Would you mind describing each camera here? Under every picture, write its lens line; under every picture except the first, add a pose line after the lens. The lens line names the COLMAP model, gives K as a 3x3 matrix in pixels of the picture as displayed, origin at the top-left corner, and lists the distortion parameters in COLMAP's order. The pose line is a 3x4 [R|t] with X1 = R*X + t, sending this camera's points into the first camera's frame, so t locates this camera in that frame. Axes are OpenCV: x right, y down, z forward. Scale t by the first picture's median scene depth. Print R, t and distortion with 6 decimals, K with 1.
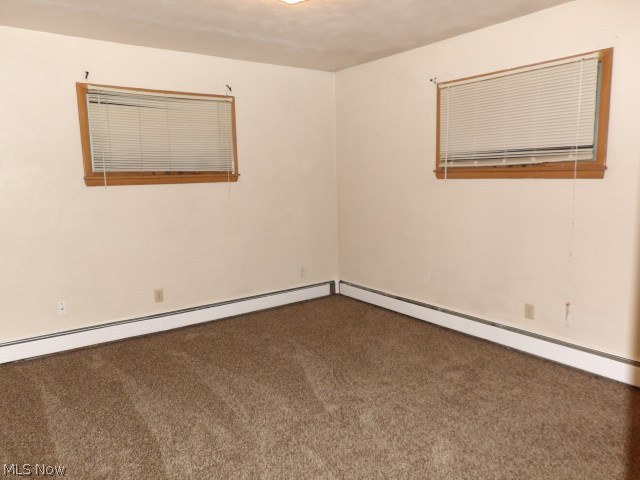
lens RADIAL K [[480.2, 0, 320.0], [0, 480.2, 240.0], [0, 0, 1]] dist [0.006876, 0.004757]
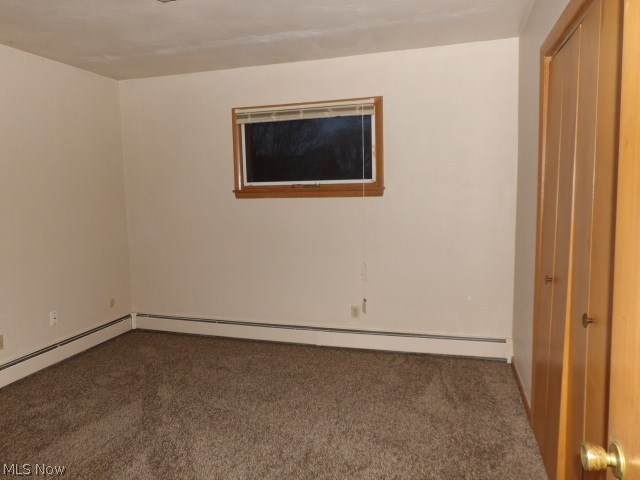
lens RADIAL K [[398.9, 0, 321.6], [0, 398.9, 225.8], [0, 0, 1]] dist [-0.000257, 0.000198]
pose [[0.782889, -0.054821, 0.619742, -0.186634], [0.092164, 0.995339, -0.028382, -0.033386], [-0.615298, 0.079338, 0.784292, 0.261131]]
